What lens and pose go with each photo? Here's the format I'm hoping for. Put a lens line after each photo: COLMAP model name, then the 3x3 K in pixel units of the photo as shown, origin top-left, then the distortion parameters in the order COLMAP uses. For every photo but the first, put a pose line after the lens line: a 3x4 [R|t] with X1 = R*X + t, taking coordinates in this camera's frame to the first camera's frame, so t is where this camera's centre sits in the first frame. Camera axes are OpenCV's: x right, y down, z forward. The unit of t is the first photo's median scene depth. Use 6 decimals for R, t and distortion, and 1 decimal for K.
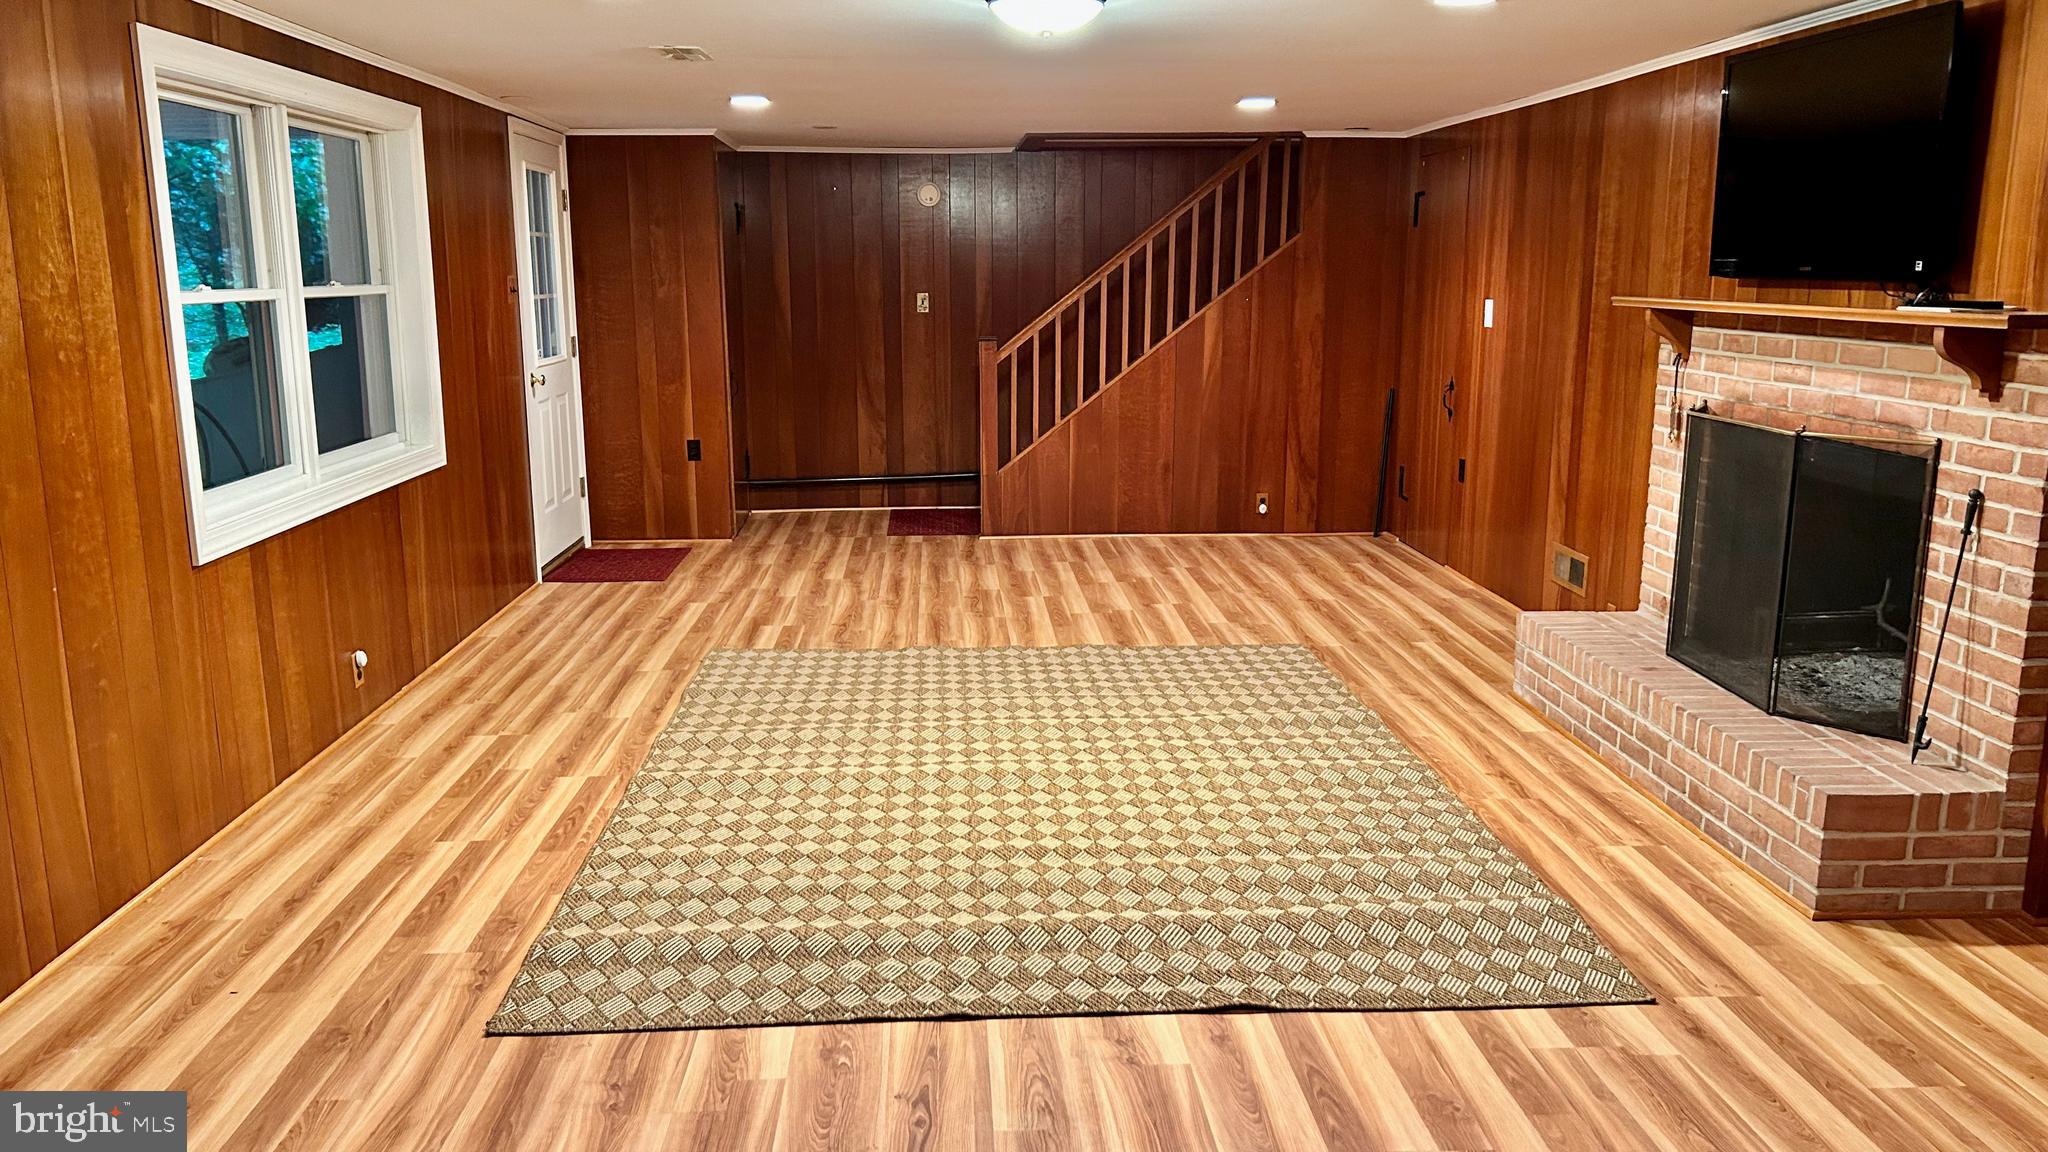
lens RADIAL K [[1552.3, 0, 1024.5], [0, 1552.3, 575.4], [0, 0, 1]] dist [0.056545, -0.003059]
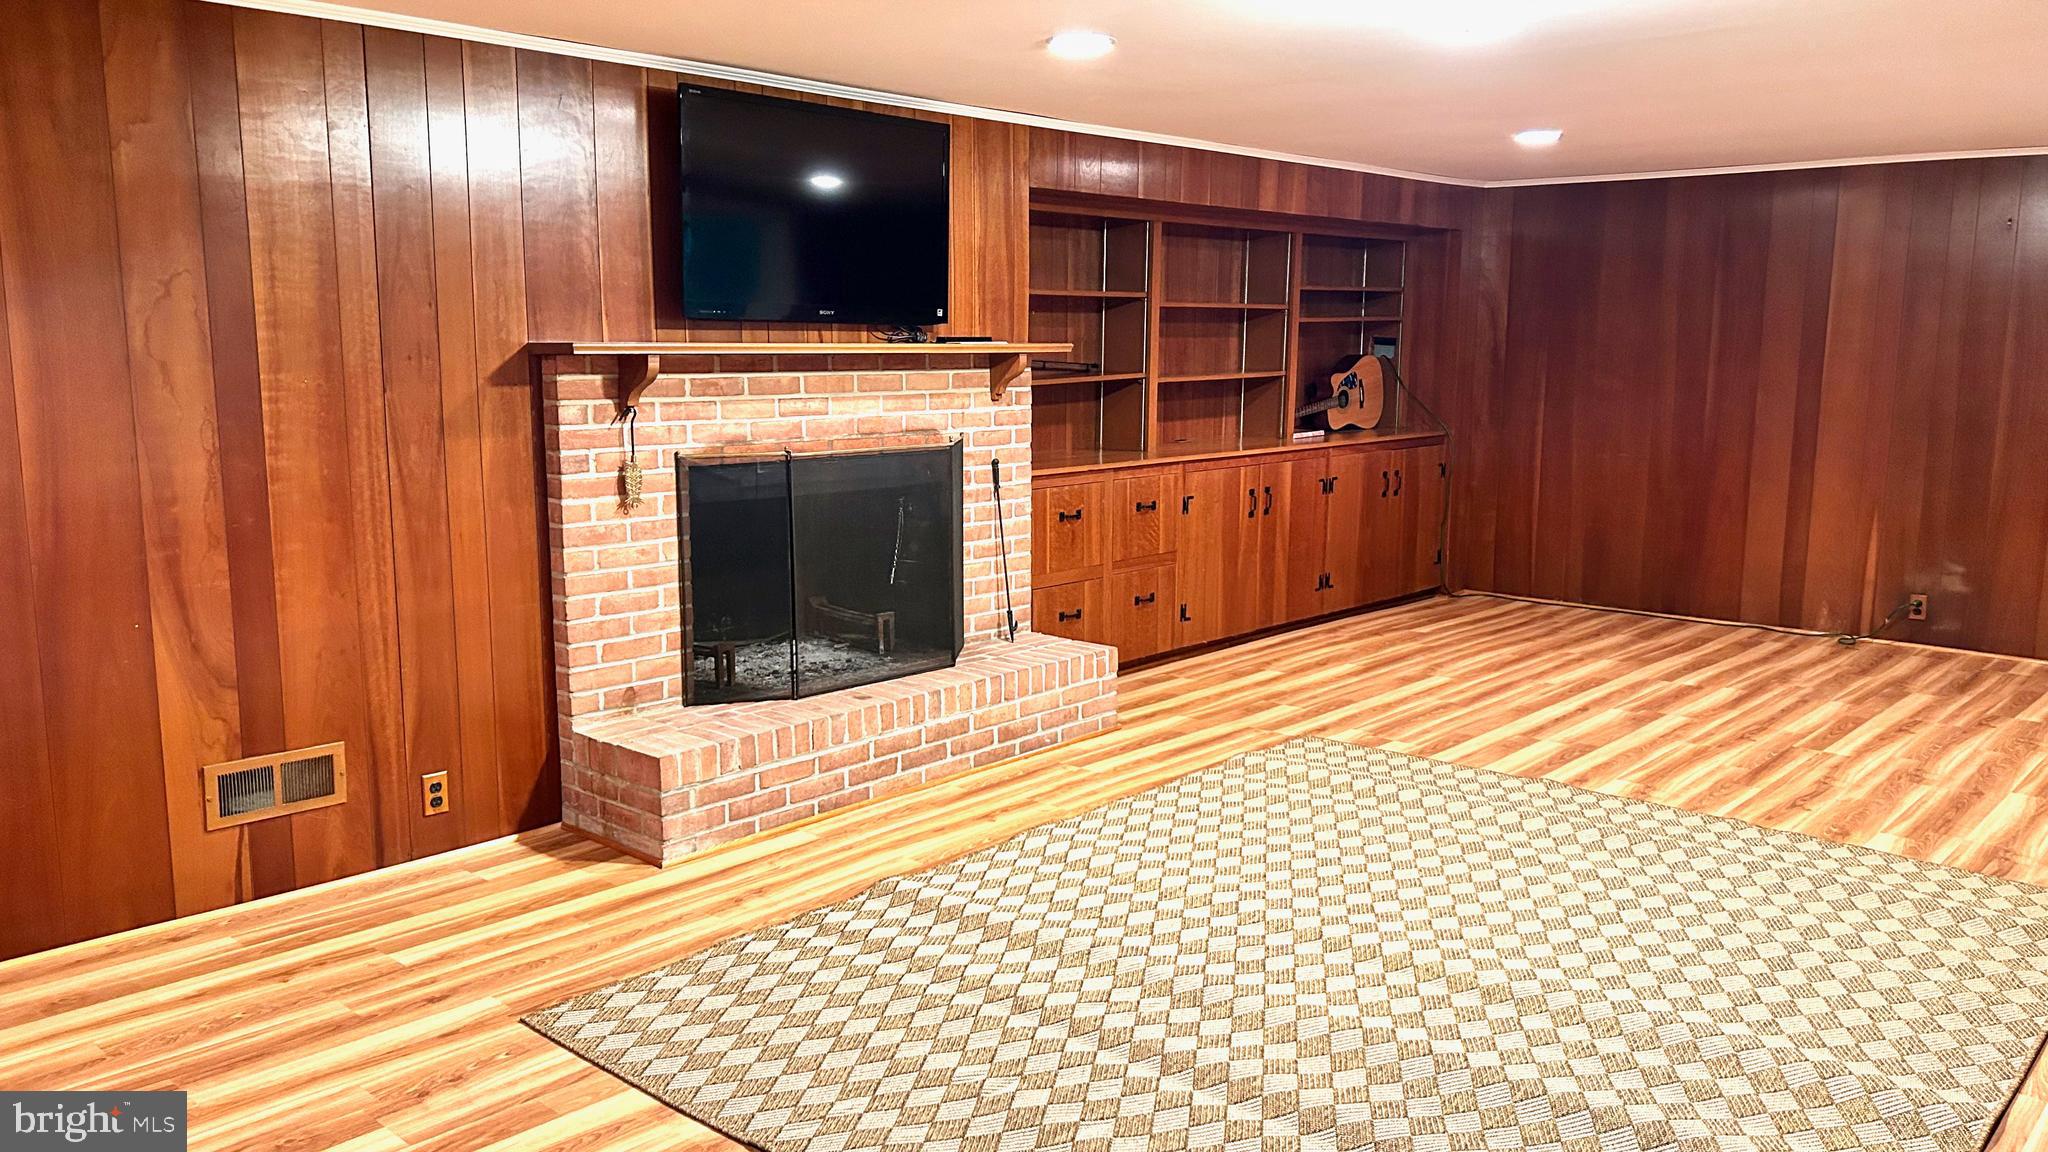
lens RADIAL K [[1552.3, 0, 1023.6], [0, 1552.3, 574.9], [0, 0, 1]] dist [0.056545, -0.003059]
pose [[-0.703040, -0.126238, 0.699856, -0.428006], [0.124990, 0.946865, 0.296352, -0.343045], [-0.700080, 0.295822, -0.649906, 1.748827]]
